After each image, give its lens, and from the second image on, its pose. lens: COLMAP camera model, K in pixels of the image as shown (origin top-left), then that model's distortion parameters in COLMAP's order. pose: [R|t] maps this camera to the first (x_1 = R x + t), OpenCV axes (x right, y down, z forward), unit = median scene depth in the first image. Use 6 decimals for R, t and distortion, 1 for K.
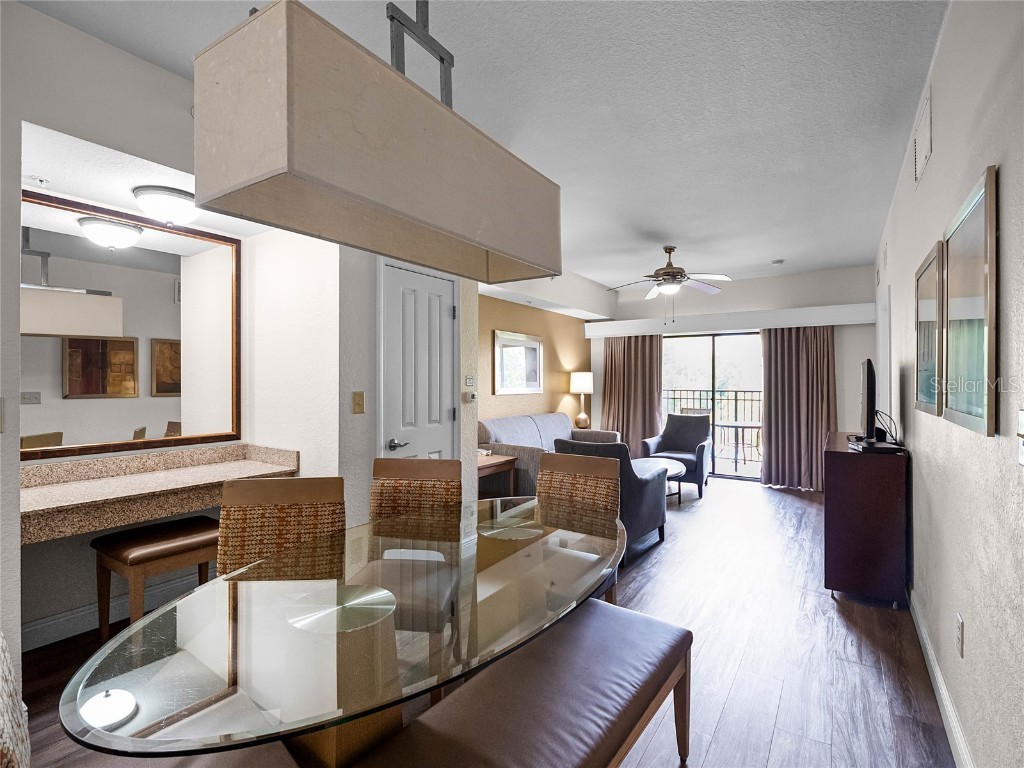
lens RADIAL K [[502.1, 0, 507.1], [0, 502.1, 381.1], [0, 0, 1]] dist [-0.009082, -0.004030]
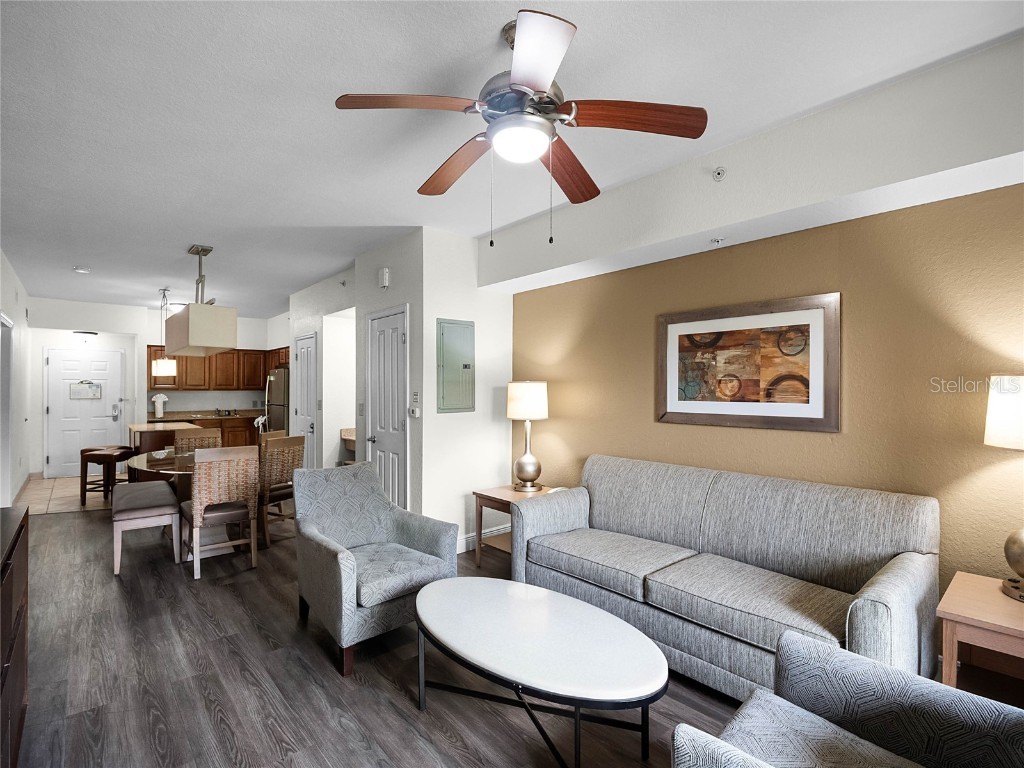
lens RADIAL K [[502.1, 0, 515.6], [0, 502.1, 388.2], [0, 0, 1]] dist [-0.009082, -0.004030]
pose [[-0.258370, -0.000203, -0.966046, 0.603154], [0.000830, 1.000000, -0.000432, -0.013601], [0.966046, -0.000914, -0.258370, 0.967269]]
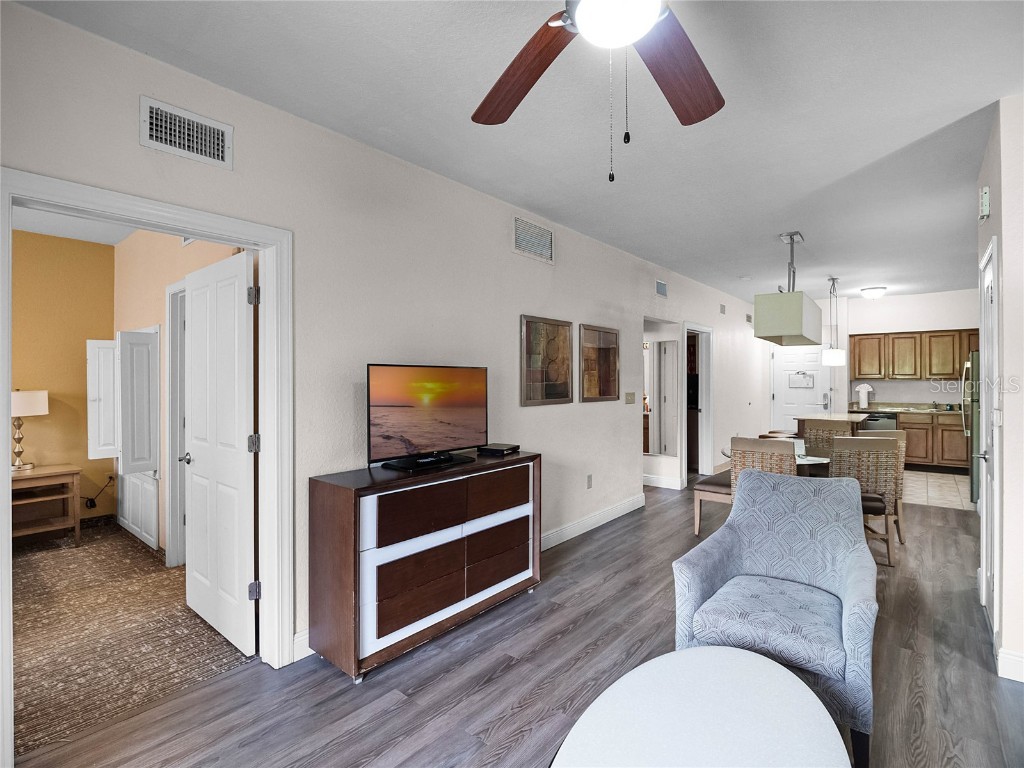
lens RADIAL K [[502.1, 0, 506.2], [0, 502.1, 377.7], [0, 0, 1]] dist [-0.009082, -0.004030]
pose [[-0.993720, 0.003771, 0.111829, 0.316736], [0.003247, 0.999983, -0.004874, -0.012483], [-0.111846, -0.004481, -0.993715, 1.105966]]
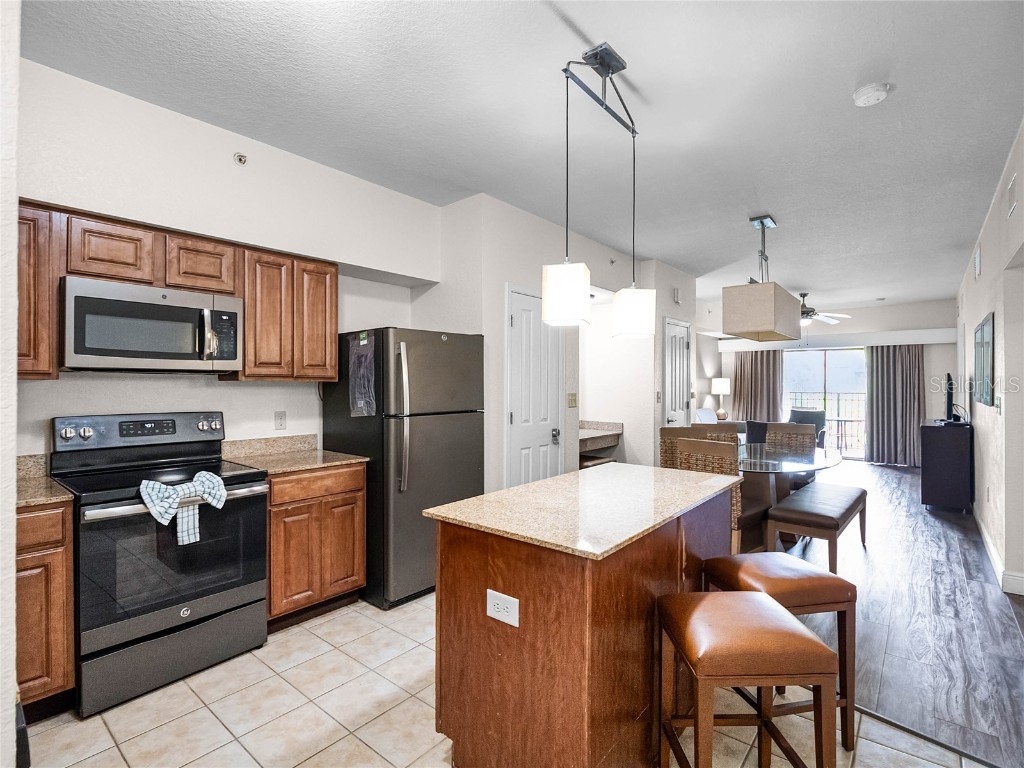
lens RADIAL K [[502.1, 0, 509.0], [0, 502.1, 383.2], [0, 0, 1]] dist [-0.009082, -0.004030]
pose [[0.994181, 0.000420, -0.107724, -0.332132], [-0.000455, 1.000000, -0.000300, -0.004595], [0.107724, 0.000347, 0.994181, -0.482996]]
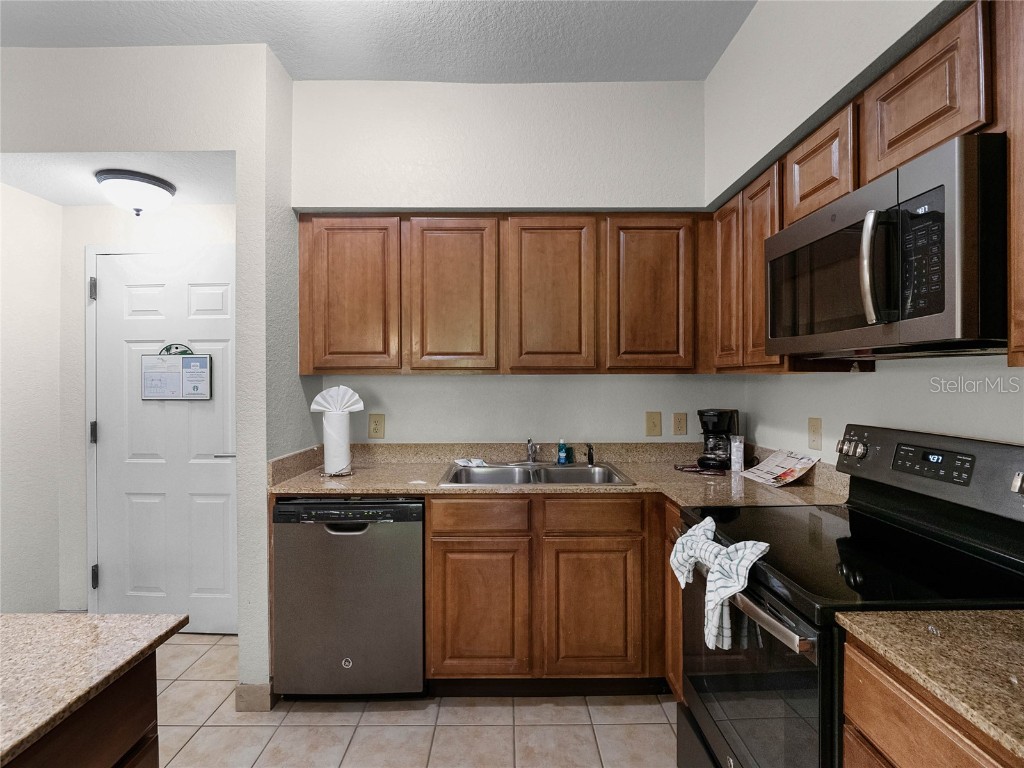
lens RADIAL K [[502.1, 0, 509.8], [0, 502.1, 380.2], [0, 0, 1]] dist [-0.009082, -0.004030]
pose [[-0.828246, 0.006399, -0.560327, -0.412534], [0.004737, 0.999979, 0.004419, -0.004507], [0.560344, 0.001006, -0.828259, 0.007714]]
